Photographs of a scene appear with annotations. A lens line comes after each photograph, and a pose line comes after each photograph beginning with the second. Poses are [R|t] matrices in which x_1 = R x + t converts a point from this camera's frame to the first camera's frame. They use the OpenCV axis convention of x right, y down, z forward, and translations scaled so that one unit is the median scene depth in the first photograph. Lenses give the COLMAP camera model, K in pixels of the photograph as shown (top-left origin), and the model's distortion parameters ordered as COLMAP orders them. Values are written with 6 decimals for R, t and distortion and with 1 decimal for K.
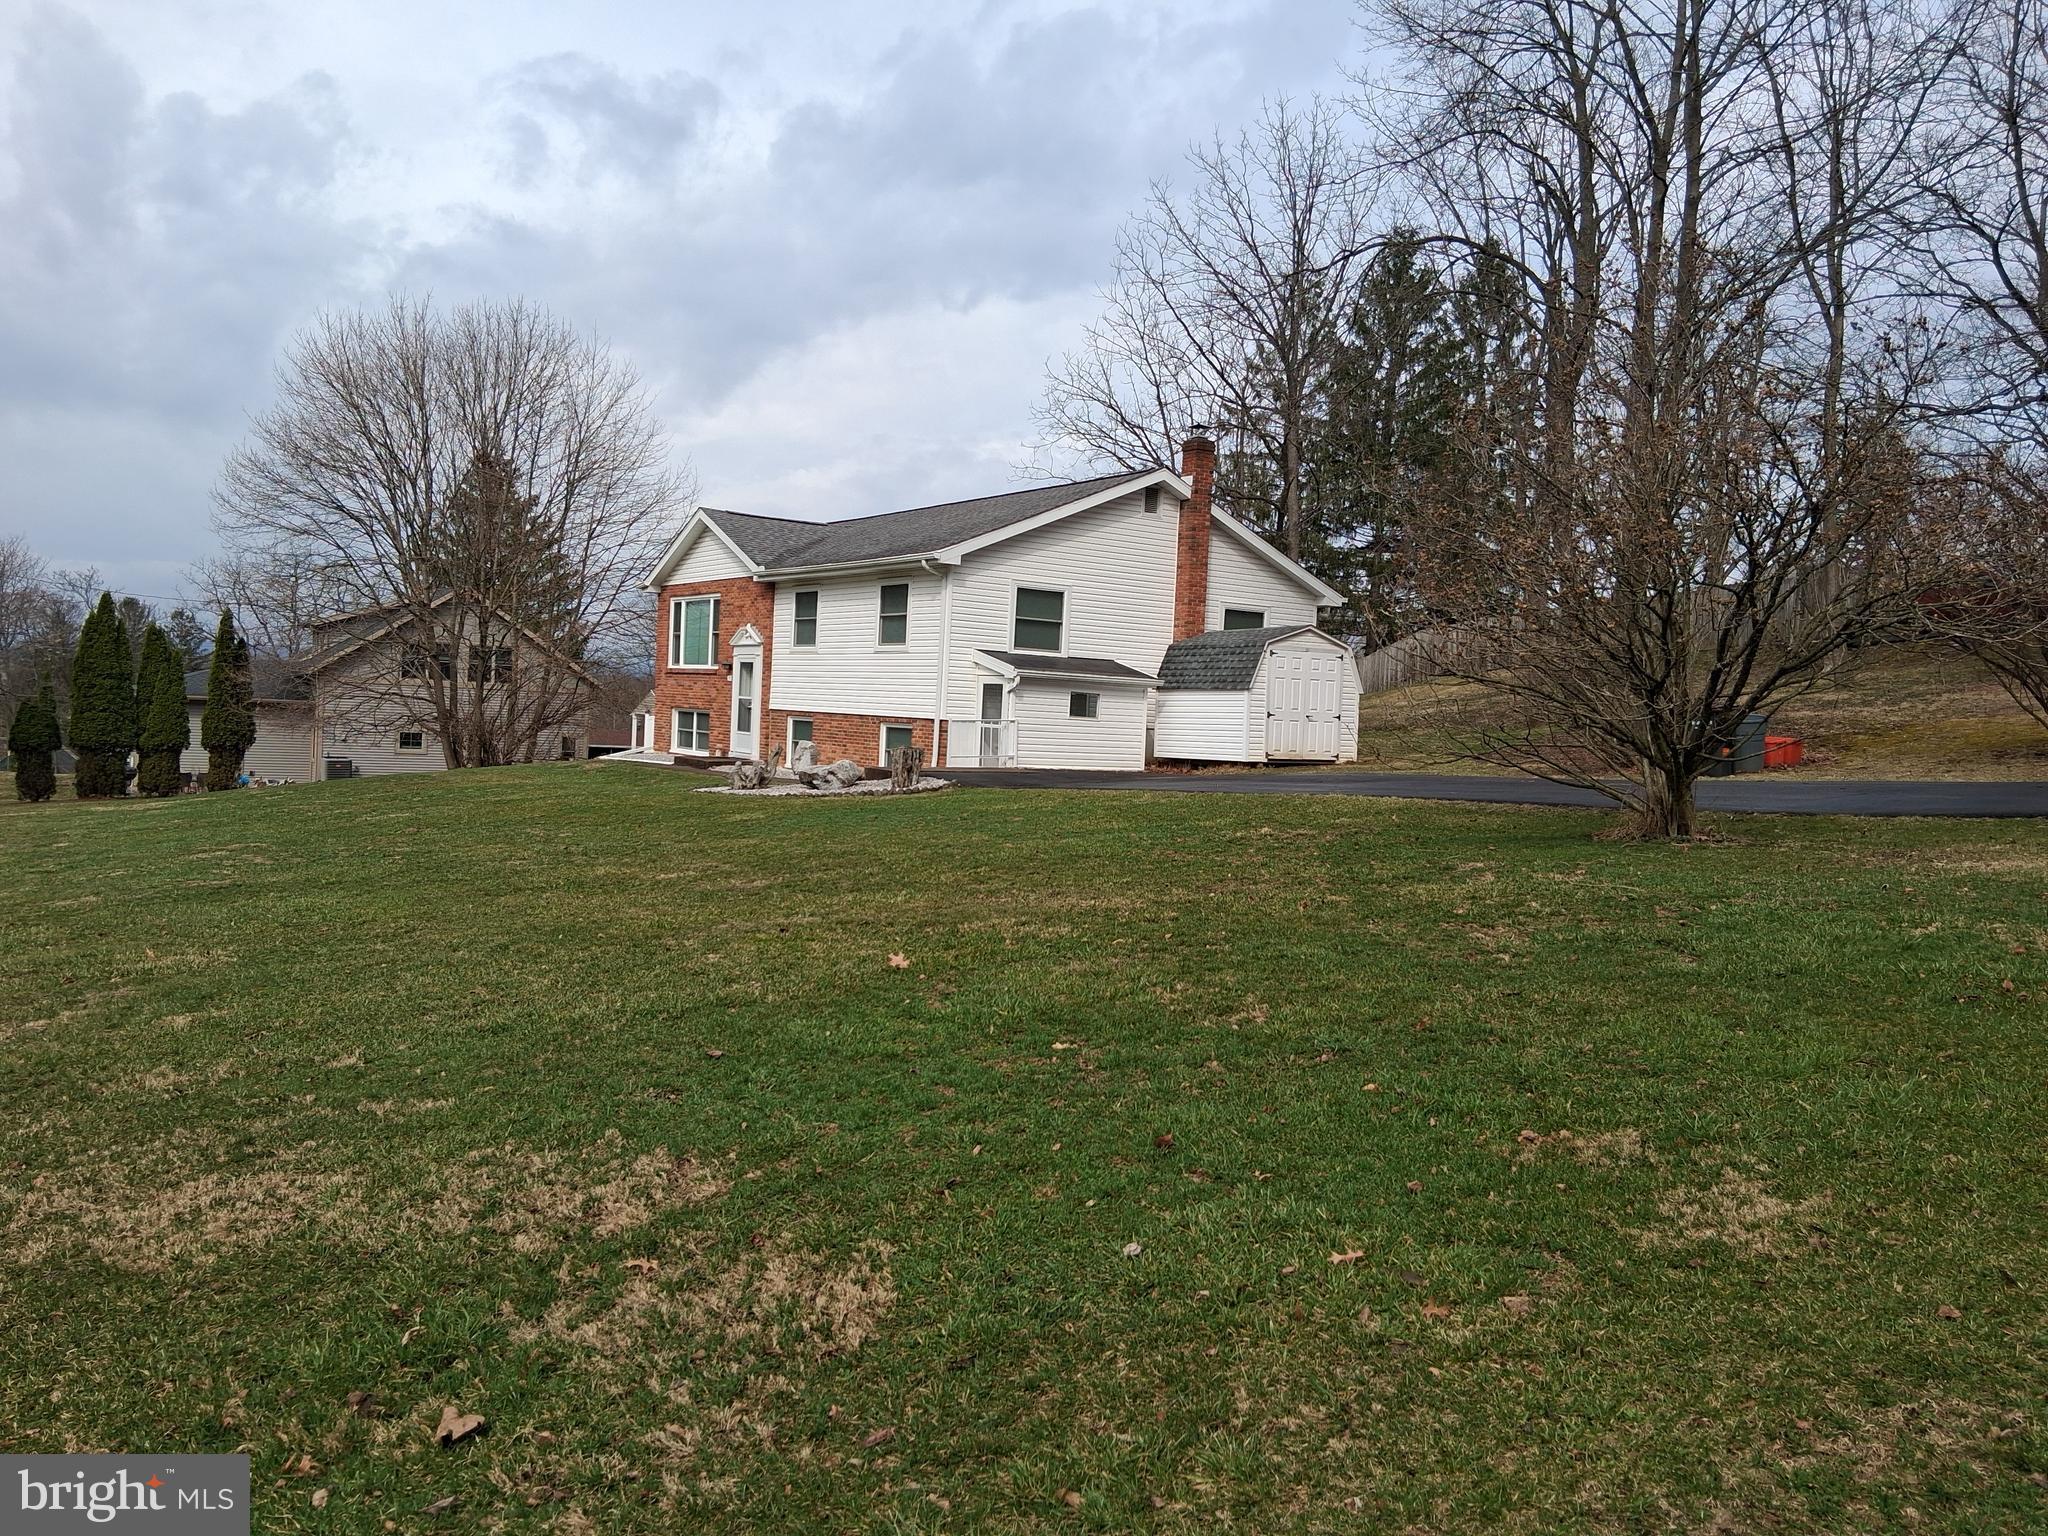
lens RADIAL K [[1551.0, 0, 1022.7], [0, 1551.0, 789.7], [0, 0, 1]] dist [0.081033, -0.000763]
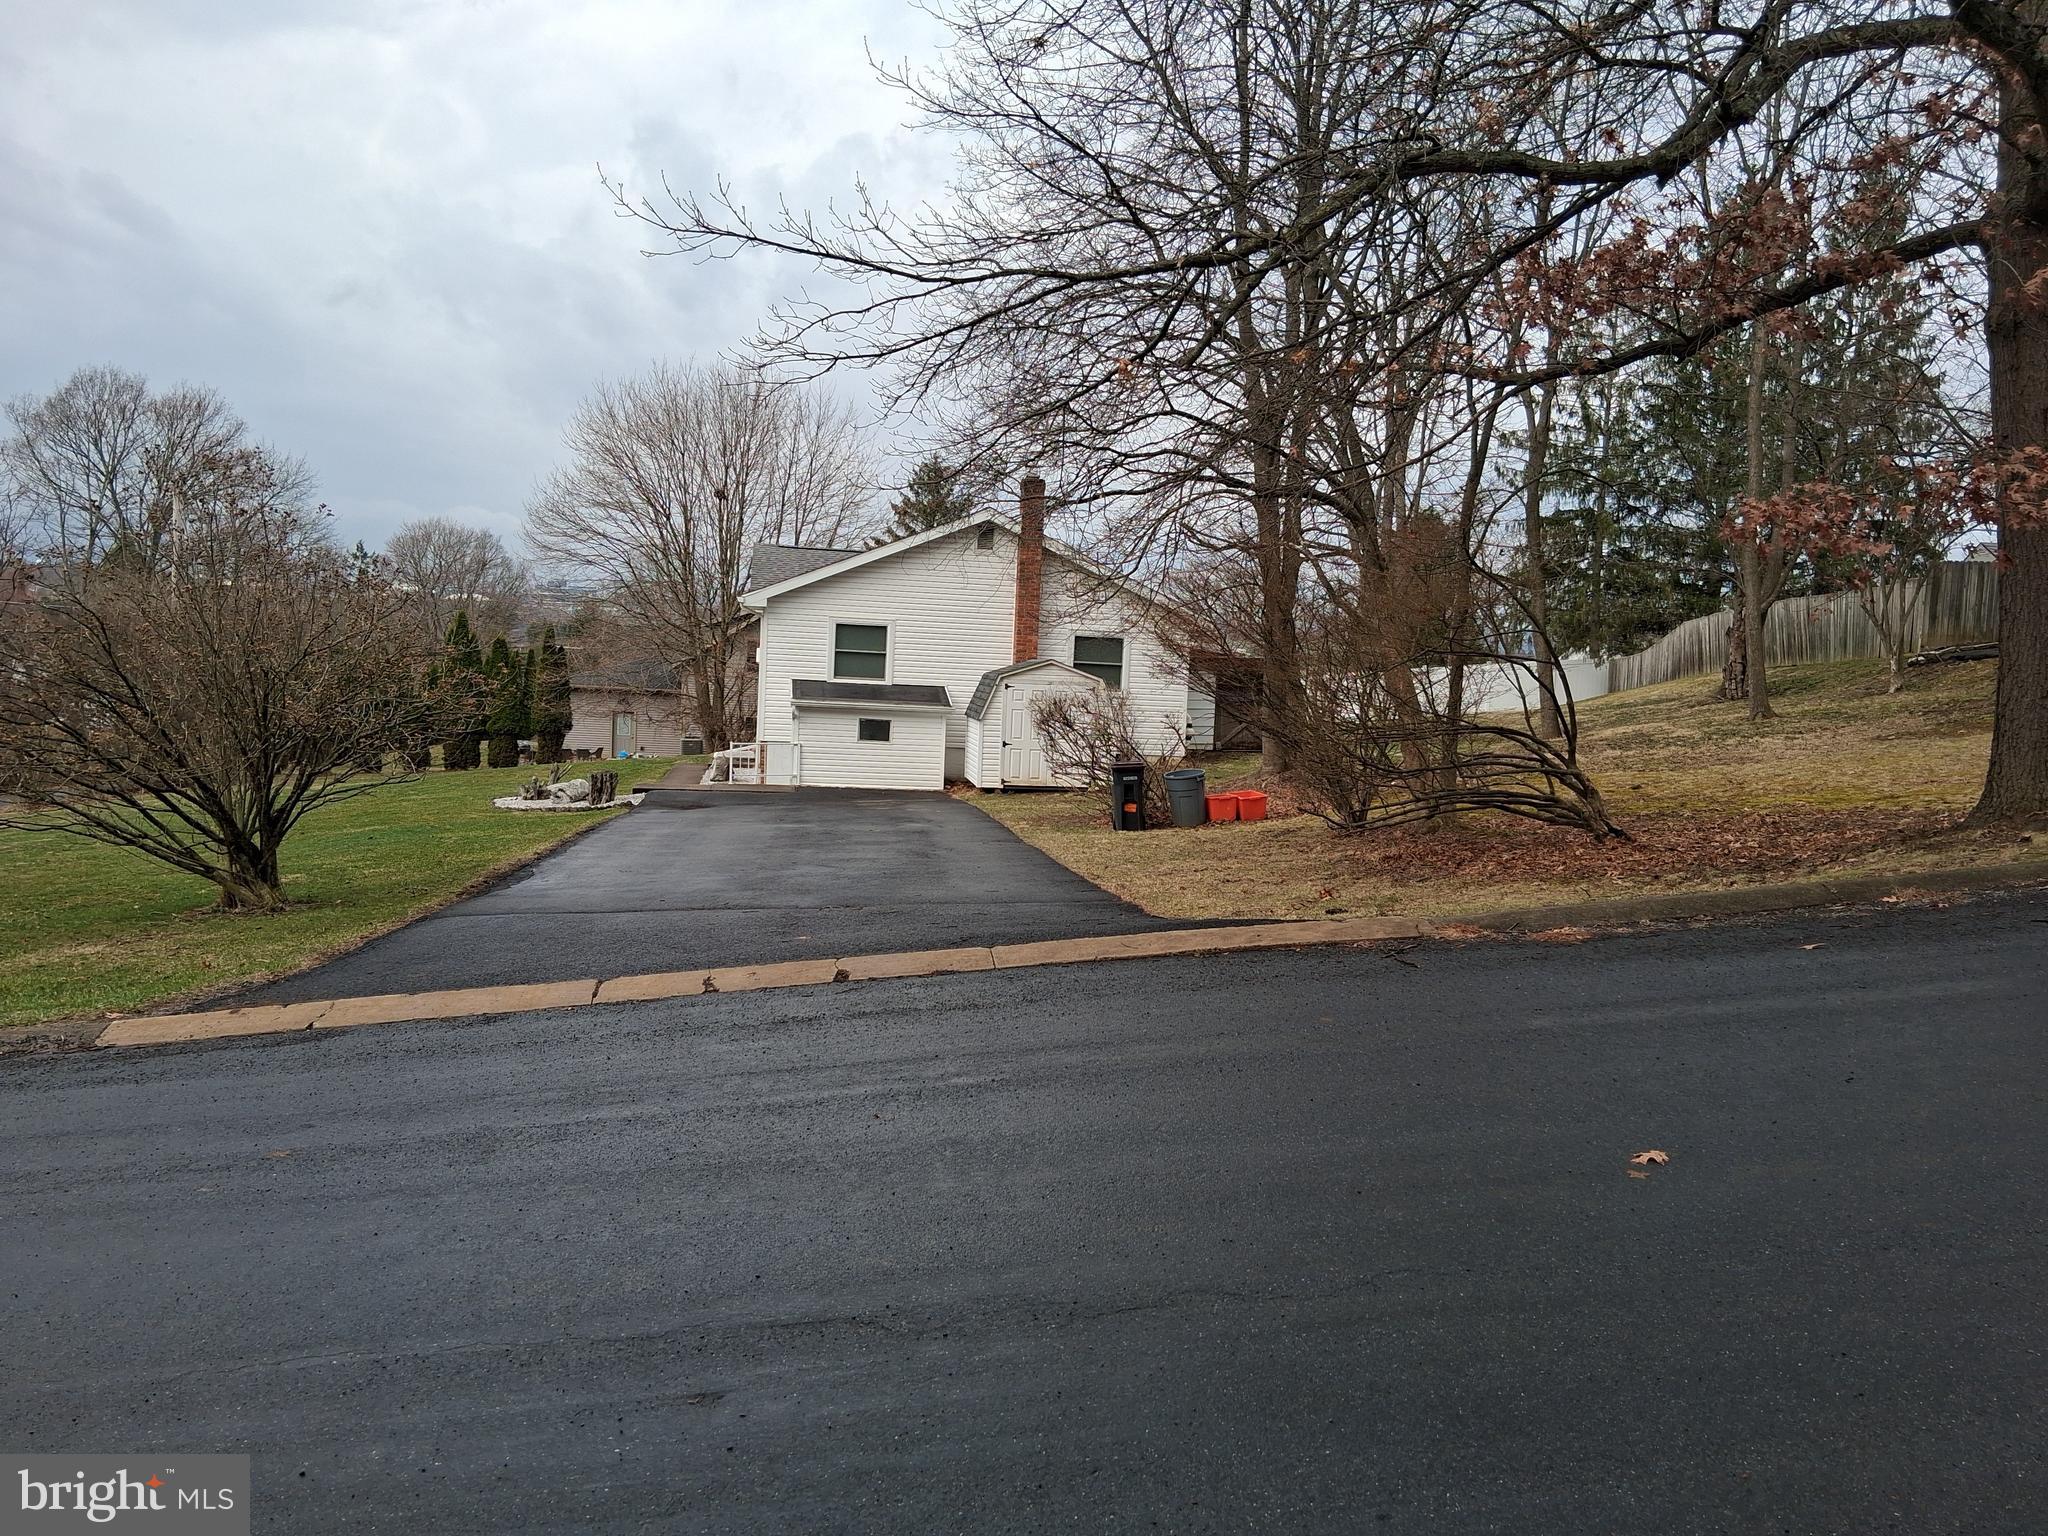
lens RADIAL K [[1507.9, 0, 1019.3], [0, 1507.9, 755.3], [0, 0, 1]] dist [0.148272, -0.232937]
pose [[0.918324, 0.027110, -0.394900, 0.457085], [-0.026459, 0.999625, 0.007093, -0.038299], [0.394944, 0.003935, 0.918697, 0.042325]]
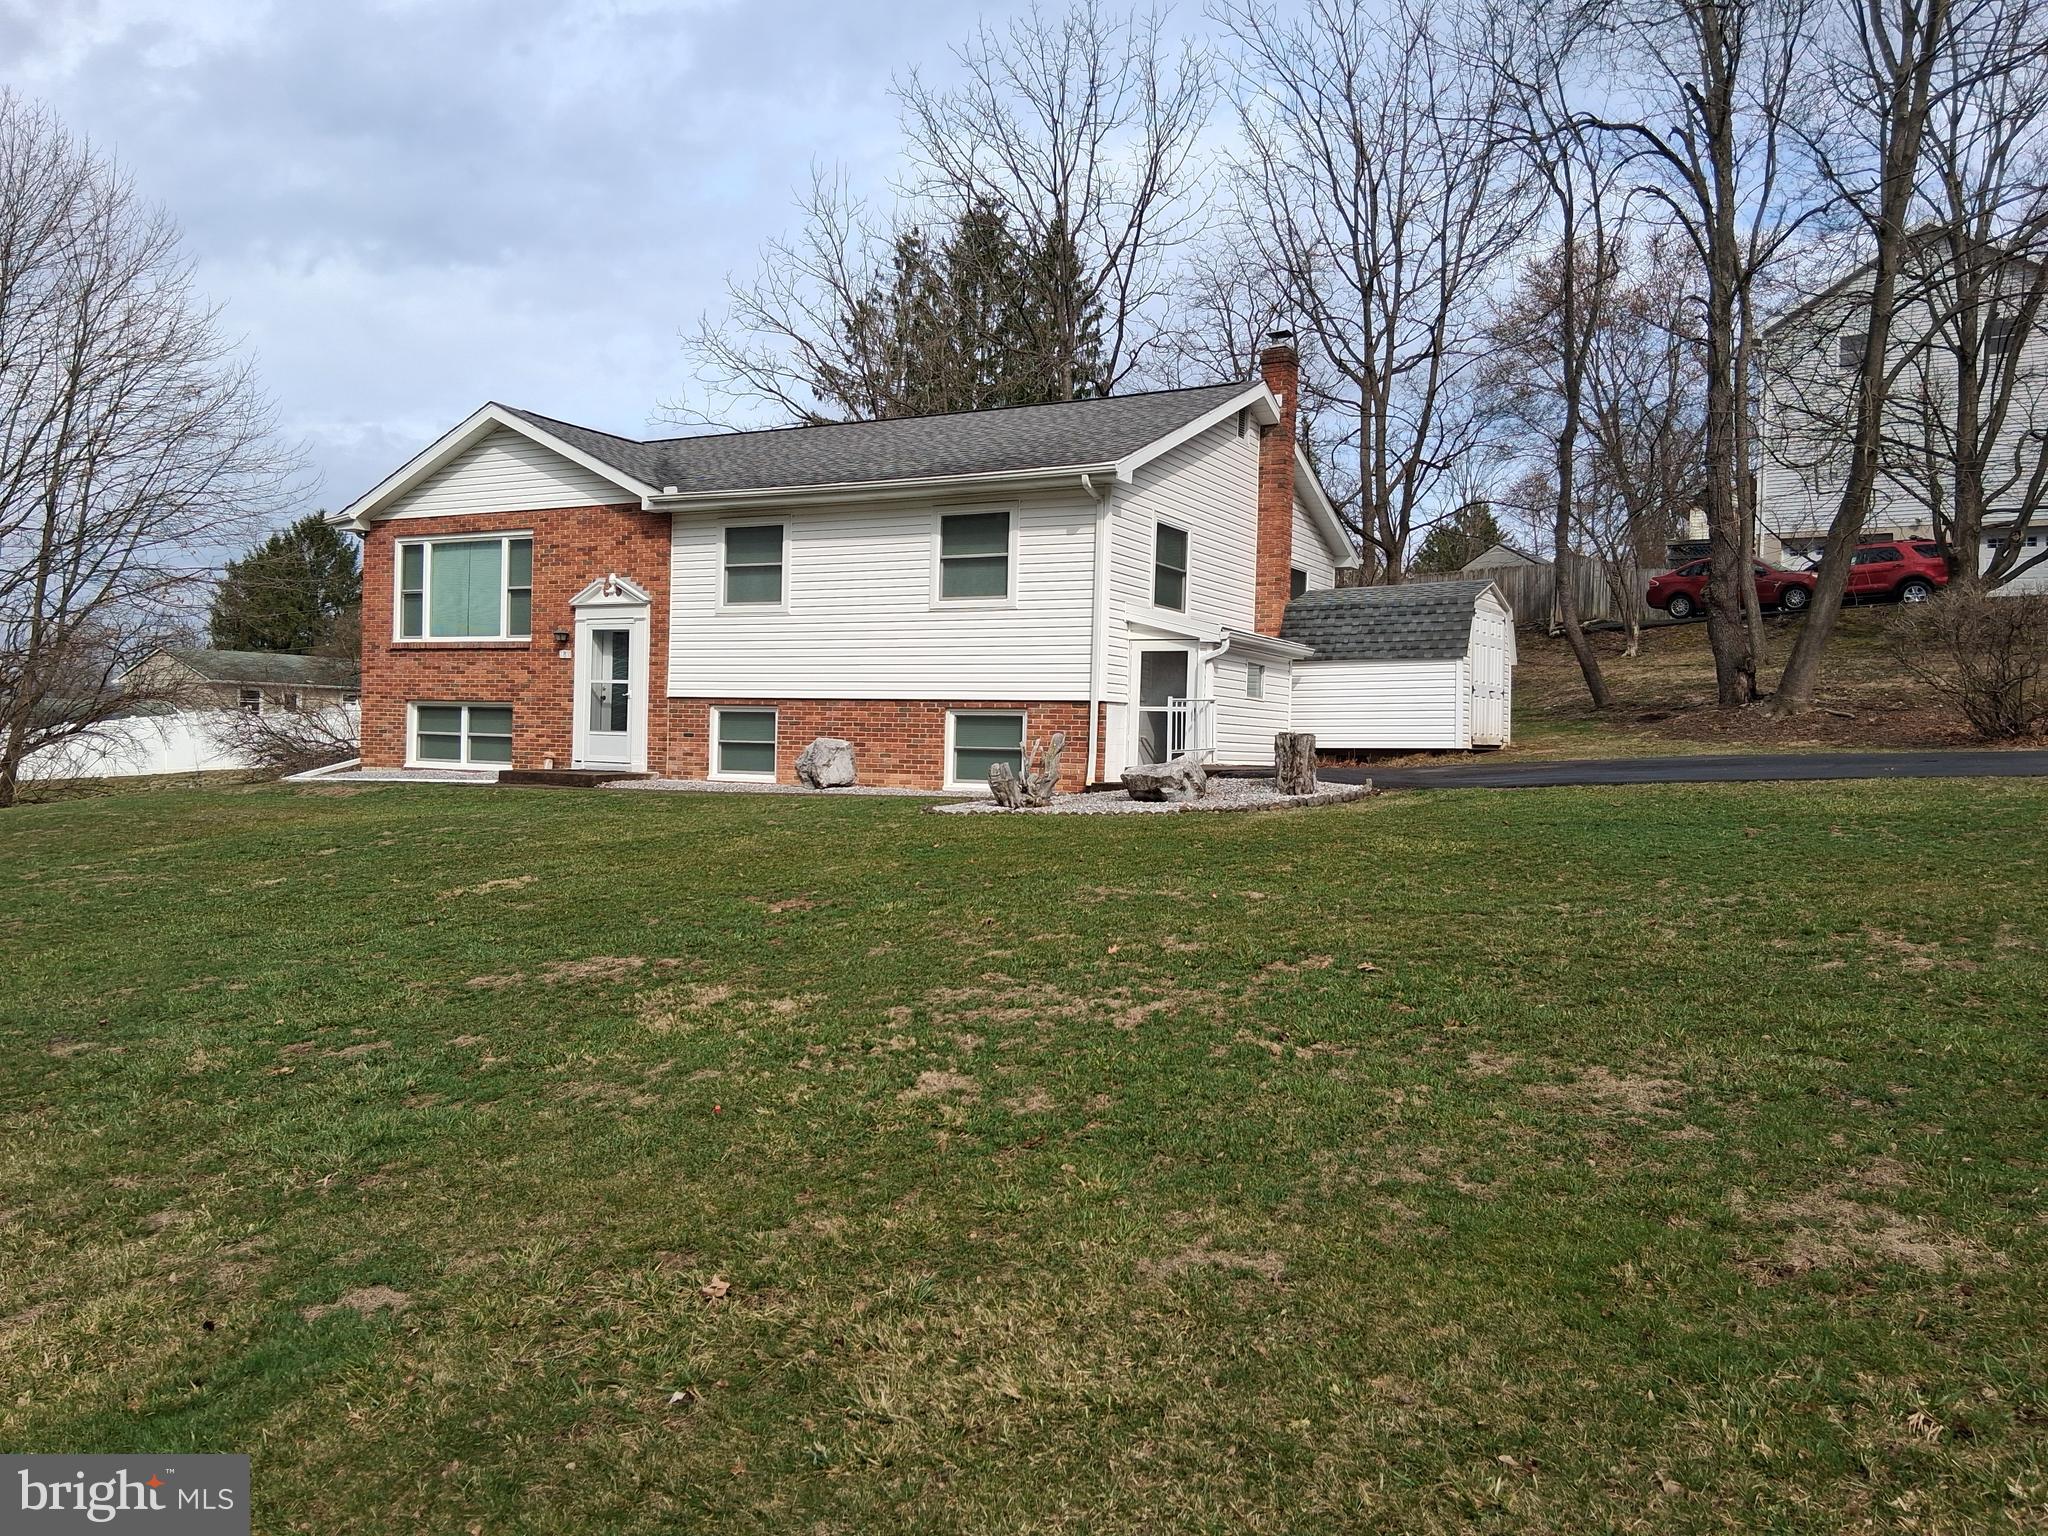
lens RADIAL K [[1507.9, 0, 1019.3], [0, 1507.9, 755.3], [0, 0, 1]] dist [0.148272, -0.232937]
pose [[0.896588, -0.027296, 0.442024, -0.316273], [0.038638, 0.999114, -0.016673, -0.008654], [-0.441178, 0.032028, 0.896848, 0.323798]]
